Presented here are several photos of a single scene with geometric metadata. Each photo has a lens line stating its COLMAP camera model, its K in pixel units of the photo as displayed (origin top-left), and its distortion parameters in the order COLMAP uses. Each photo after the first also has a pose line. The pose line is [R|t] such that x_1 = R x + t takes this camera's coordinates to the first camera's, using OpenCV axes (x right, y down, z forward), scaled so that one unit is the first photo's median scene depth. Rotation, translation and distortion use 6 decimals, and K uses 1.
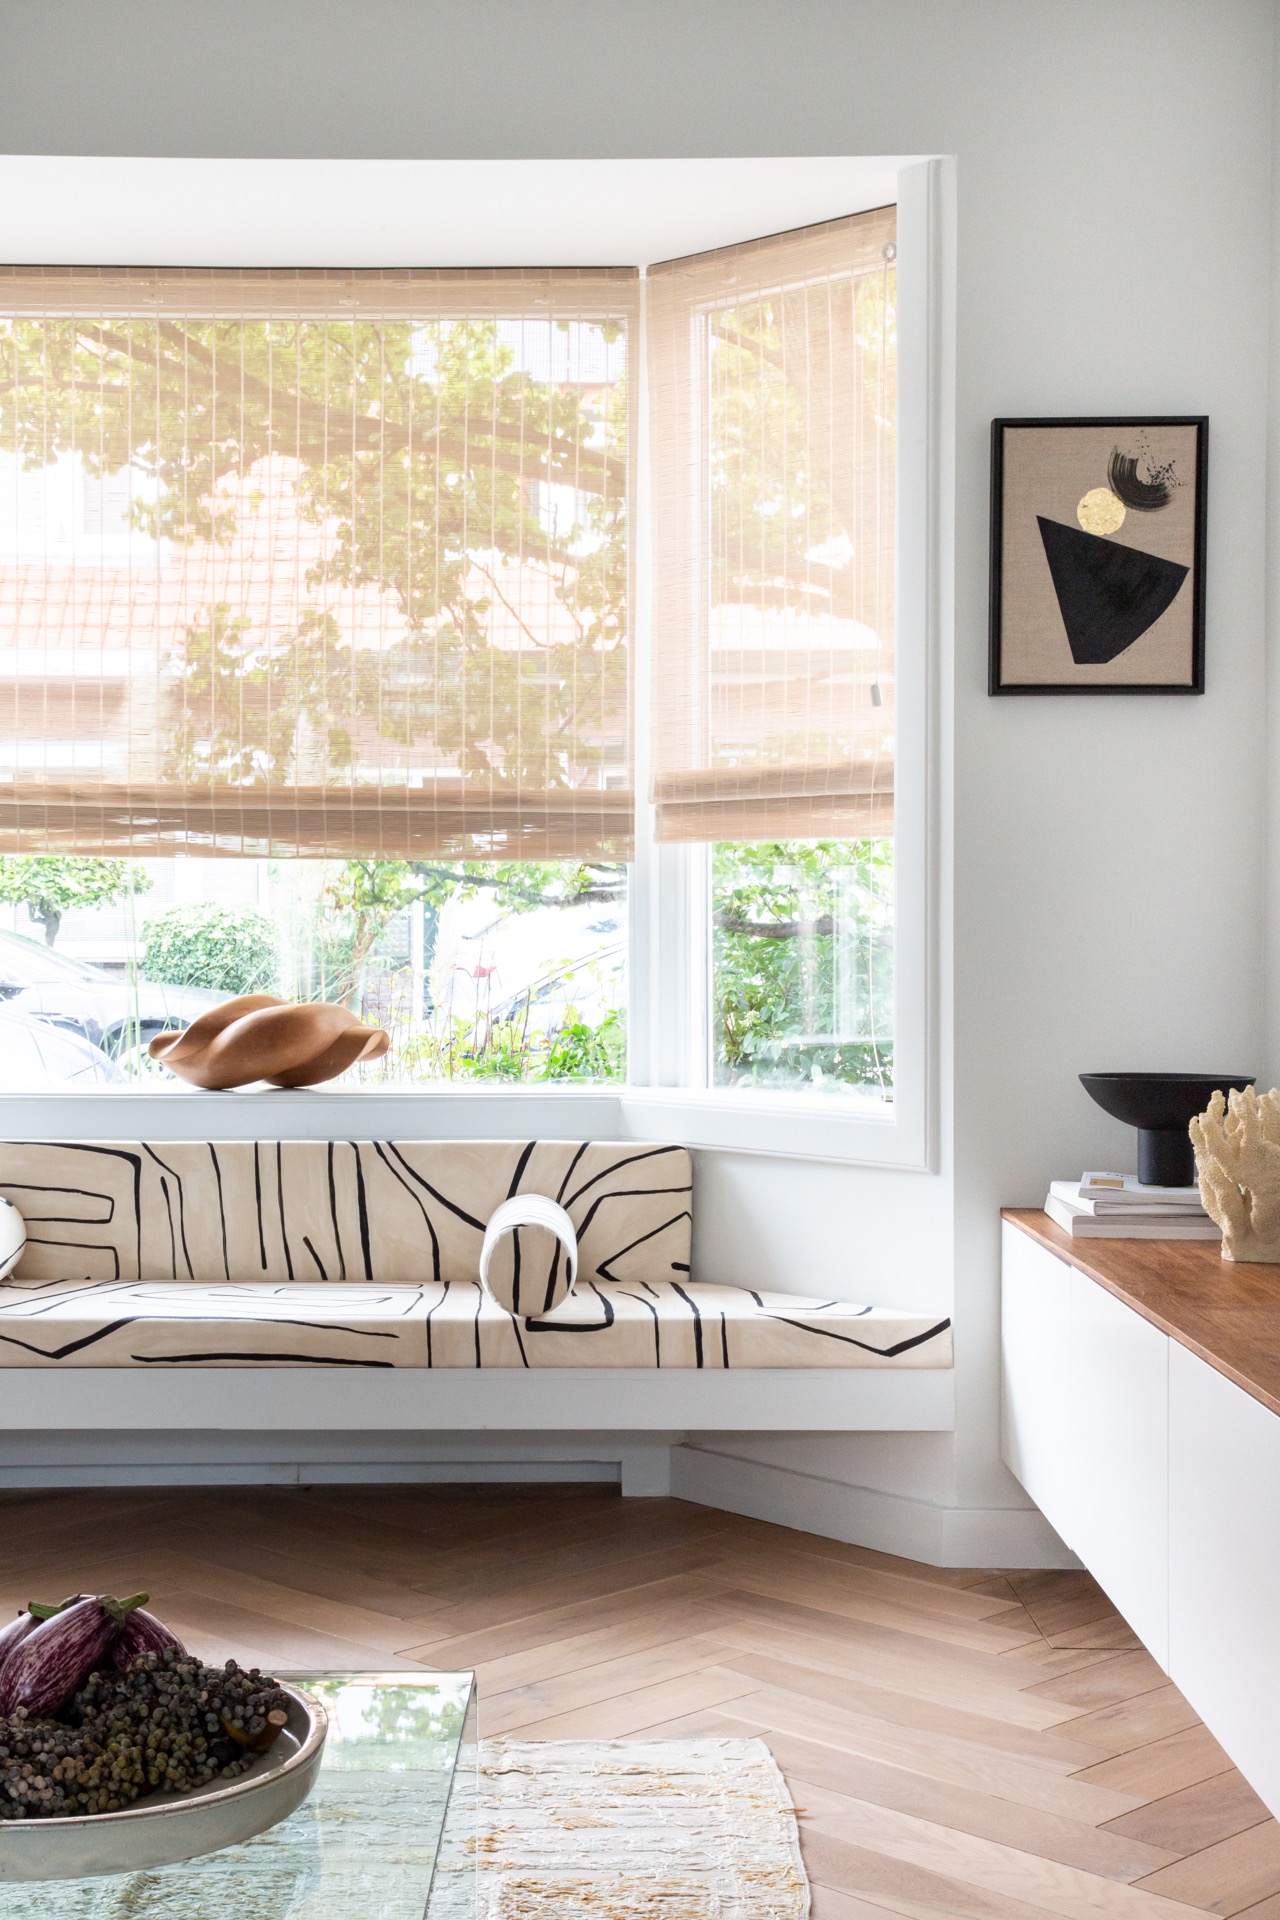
lens RADIAL K [[2543.0, 0, 640.0], [0, 2543.0, 960.0], [0, 0, 1]] dist [0.116127, 0.001248]
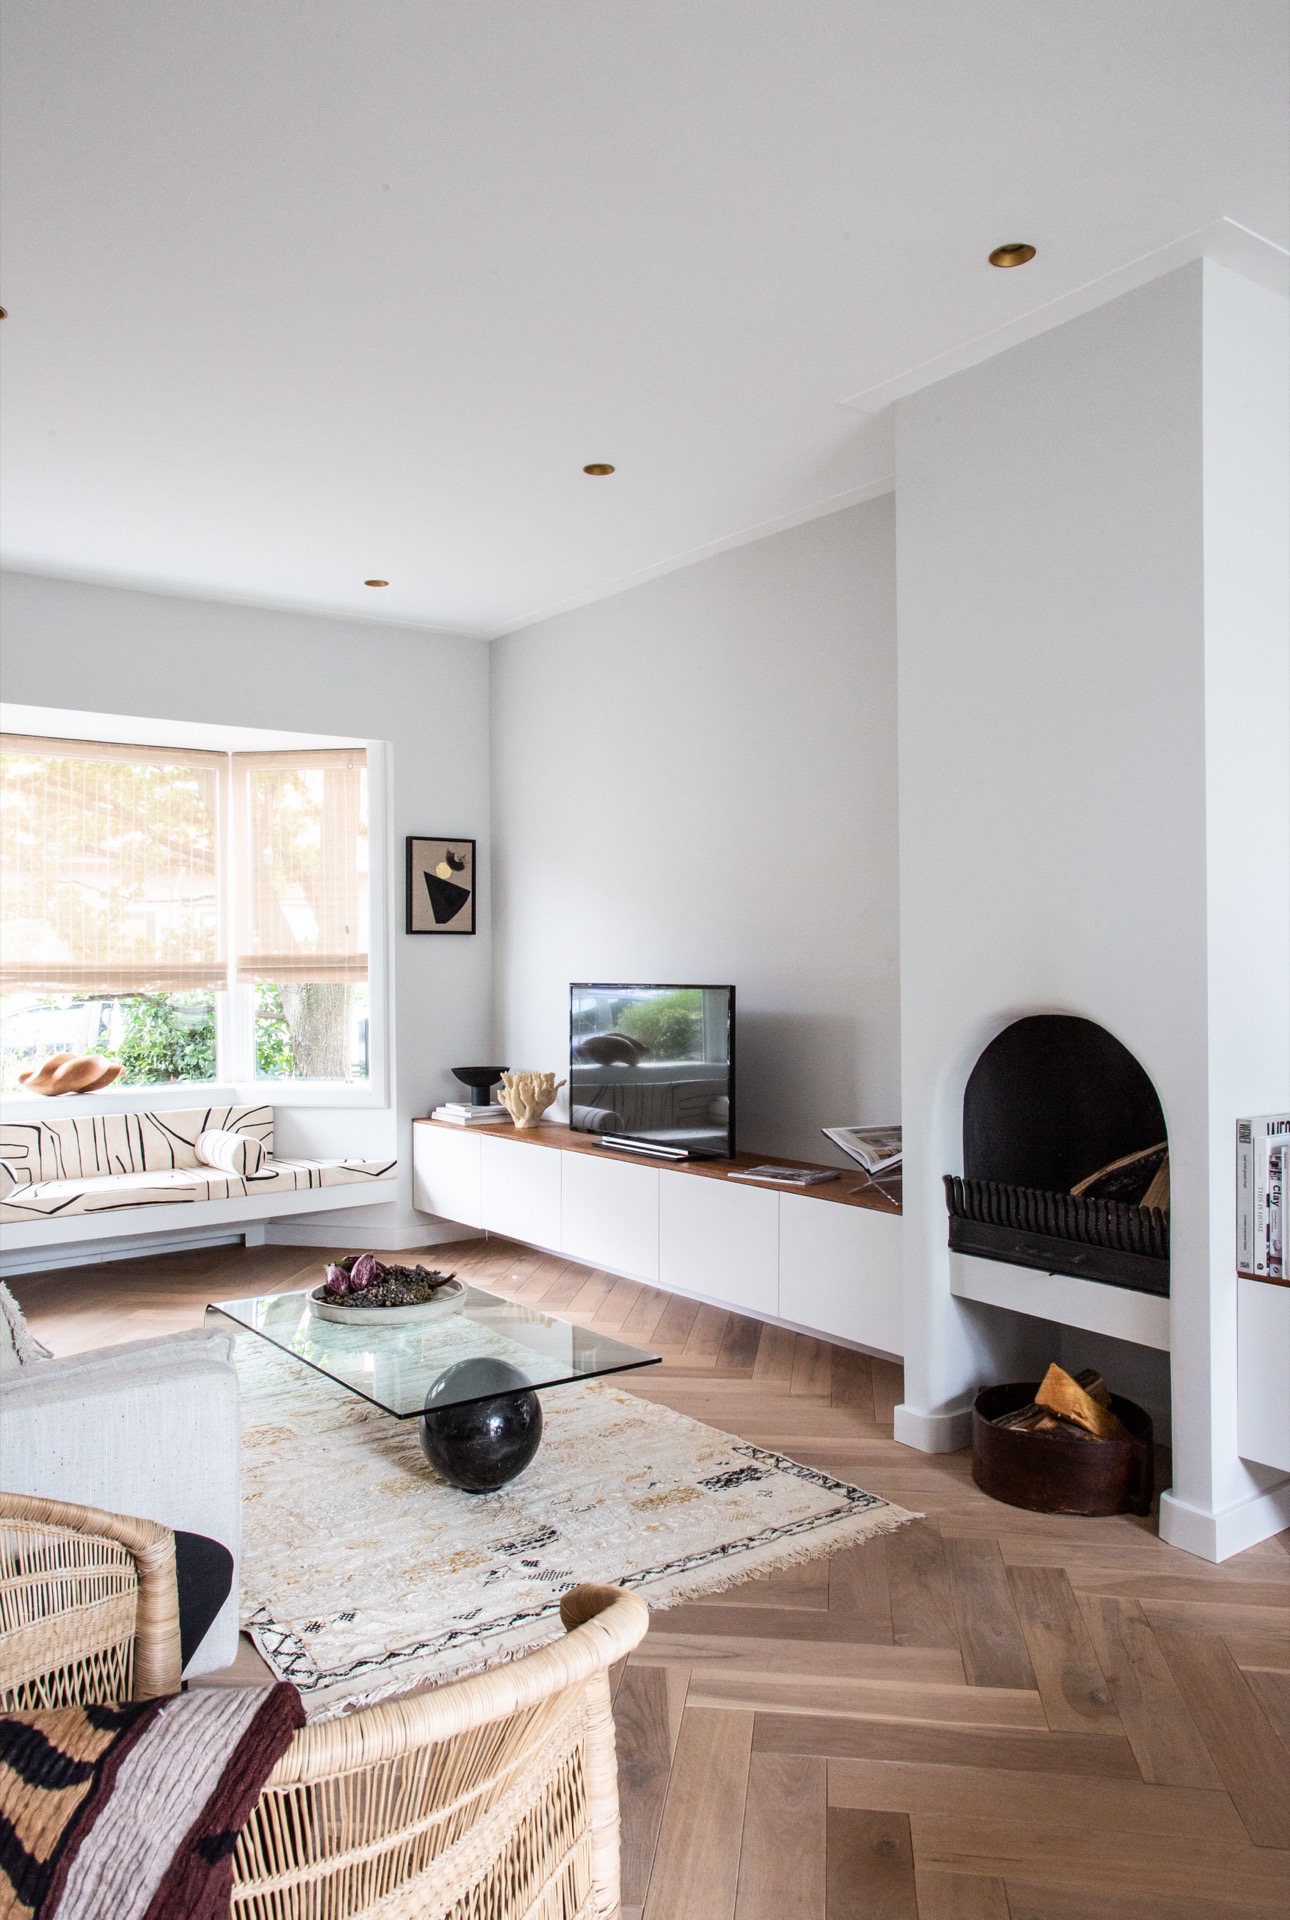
lens RADIAL K [[1350.4, 0, 645.0], [0, 1350.4, 960.0], [0, 0, 1]] dist [0.024012, 0.001420]
pose [[0.796490, -0.007168, 0.604609, -0.545509], [0.019487, 0.999715, -0.013820, -0.049867], [-0.604337, 0.022790, 0.796403, -0.327580]]
